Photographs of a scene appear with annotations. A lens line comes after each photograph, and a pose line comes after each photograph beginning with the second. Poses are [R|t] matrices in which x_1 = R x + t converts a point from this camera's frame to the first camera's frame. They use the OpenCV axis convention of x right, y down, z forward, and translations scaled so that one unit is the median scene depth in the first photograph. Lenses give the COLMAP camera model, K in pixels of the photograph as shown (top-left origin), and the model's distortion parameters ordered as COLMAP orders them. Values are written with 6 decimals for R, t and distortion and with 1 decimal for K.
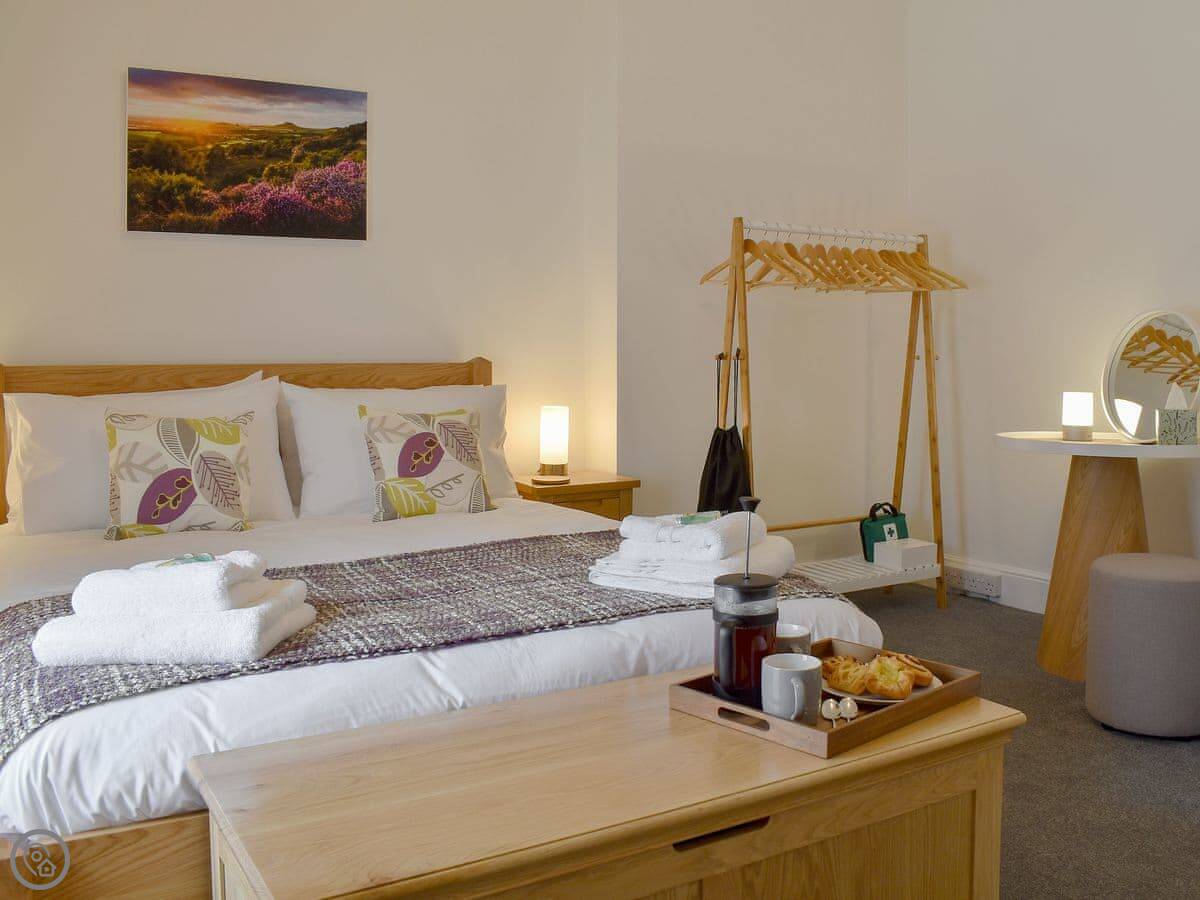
lens RADIAL K [[1097.6, 0, 598.9], [0, 1097.6, 488.3], [0, 0, 1]] dist [-0.087857, 0.013617]
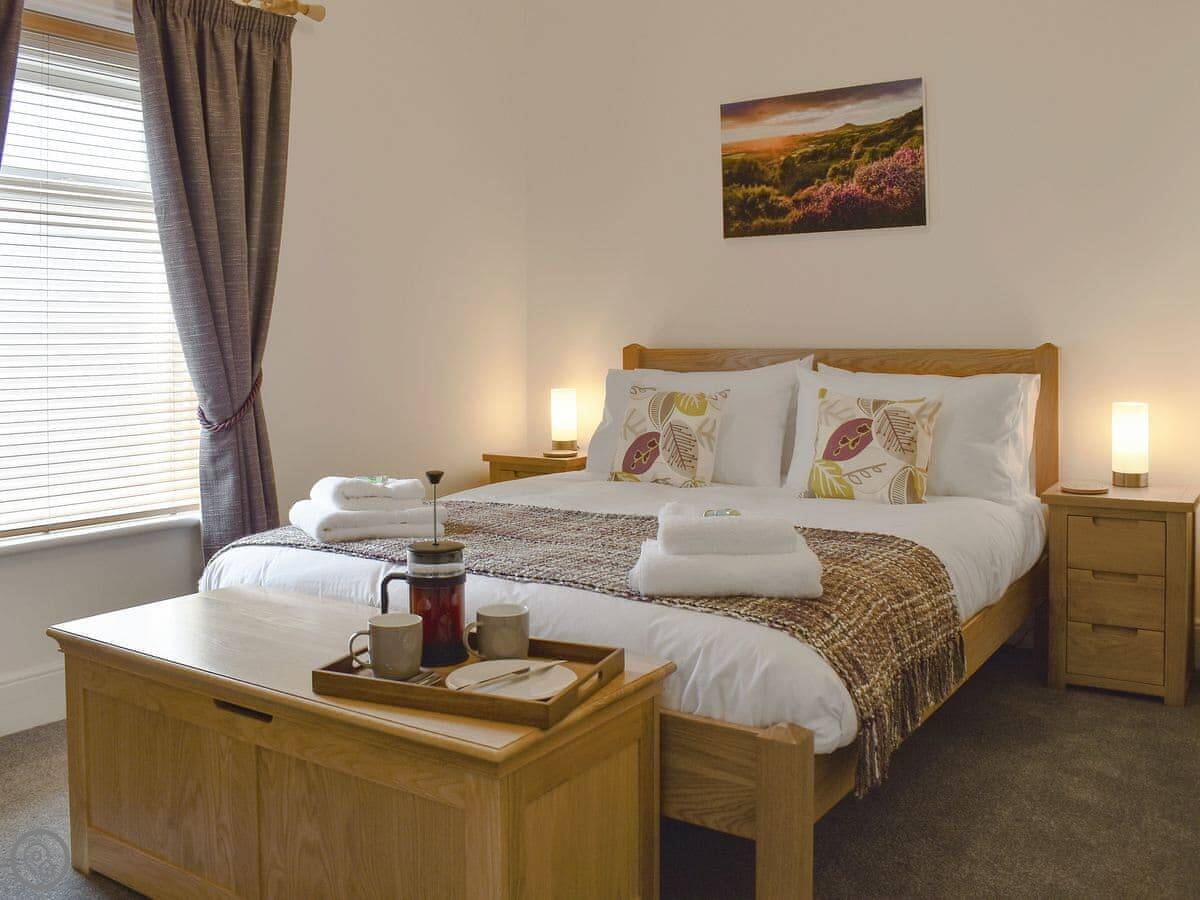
lens RADIAL K [[1100.3, 0, 600.0], [0, 1100.3, 450.0], [0, 0, 1]] dist [-0.067191, 0.007979]
pose [[0.424817, 0.085148, -0.901266, 0.631177], [-0.102117, 0.993720, 0.045749, -0.042752], [0.899501, 0.072599, 0.430844, 0.347996]]
